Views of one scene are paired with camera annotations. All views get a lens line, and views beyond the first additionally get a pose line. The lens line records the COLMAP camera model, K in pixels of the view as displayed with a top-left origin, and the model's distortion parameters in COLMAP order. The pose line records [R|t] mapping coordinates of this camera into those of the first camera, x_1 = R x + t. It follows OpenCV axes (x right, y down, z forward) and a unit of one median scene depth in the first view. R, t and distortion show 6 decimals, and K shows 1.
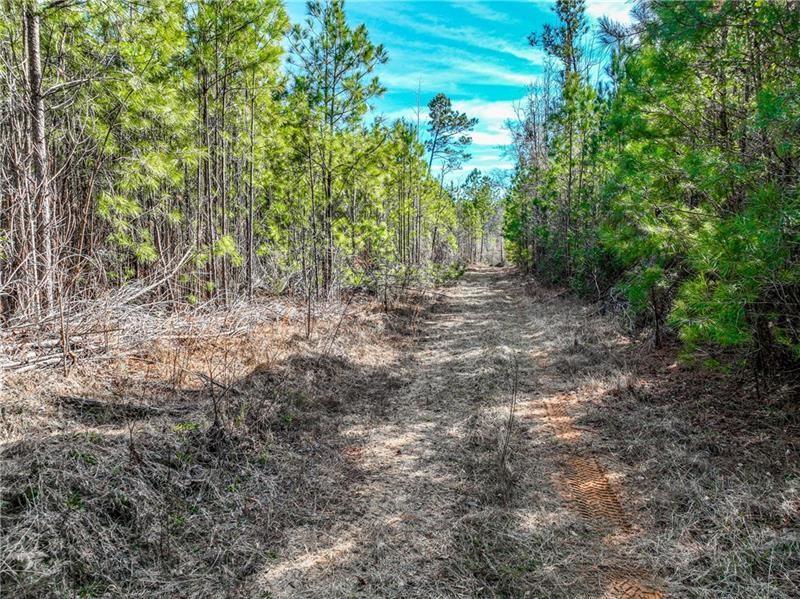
lens RADIAL K [[556.9, 0, 402.1], [0, 556.9, 300.3], [0, 0, 1]] dist [0.005953, 0.003999]
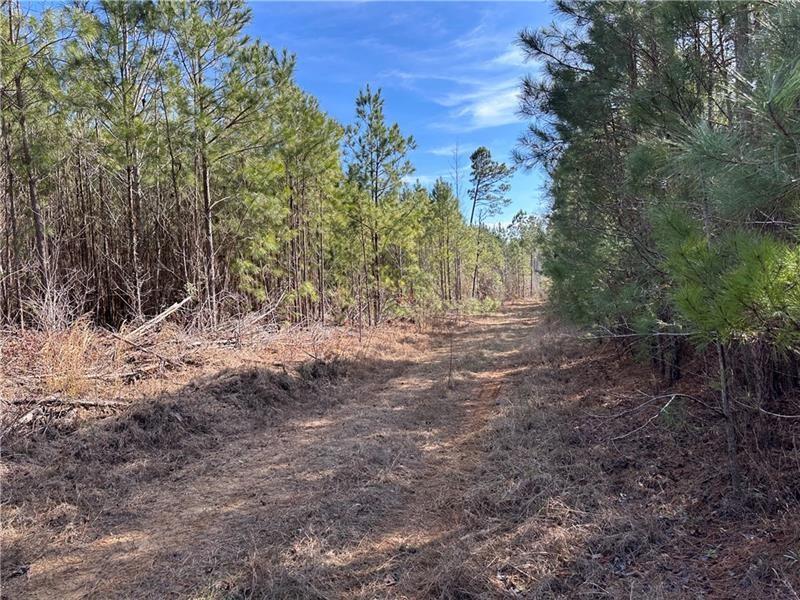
lens RADIAL K [[551.1, 0, 400.8], [0, 551.1, 317.3], [0, 0, 1]] dist [0.000219, -0.000705]
pose [[0.992504, -0.042843, -0.114460, 0.122831], [0.037825, 0.998241, -0.045654, 0.066261], [0.116215, 0.040982, 0.992378, -0.525790]]
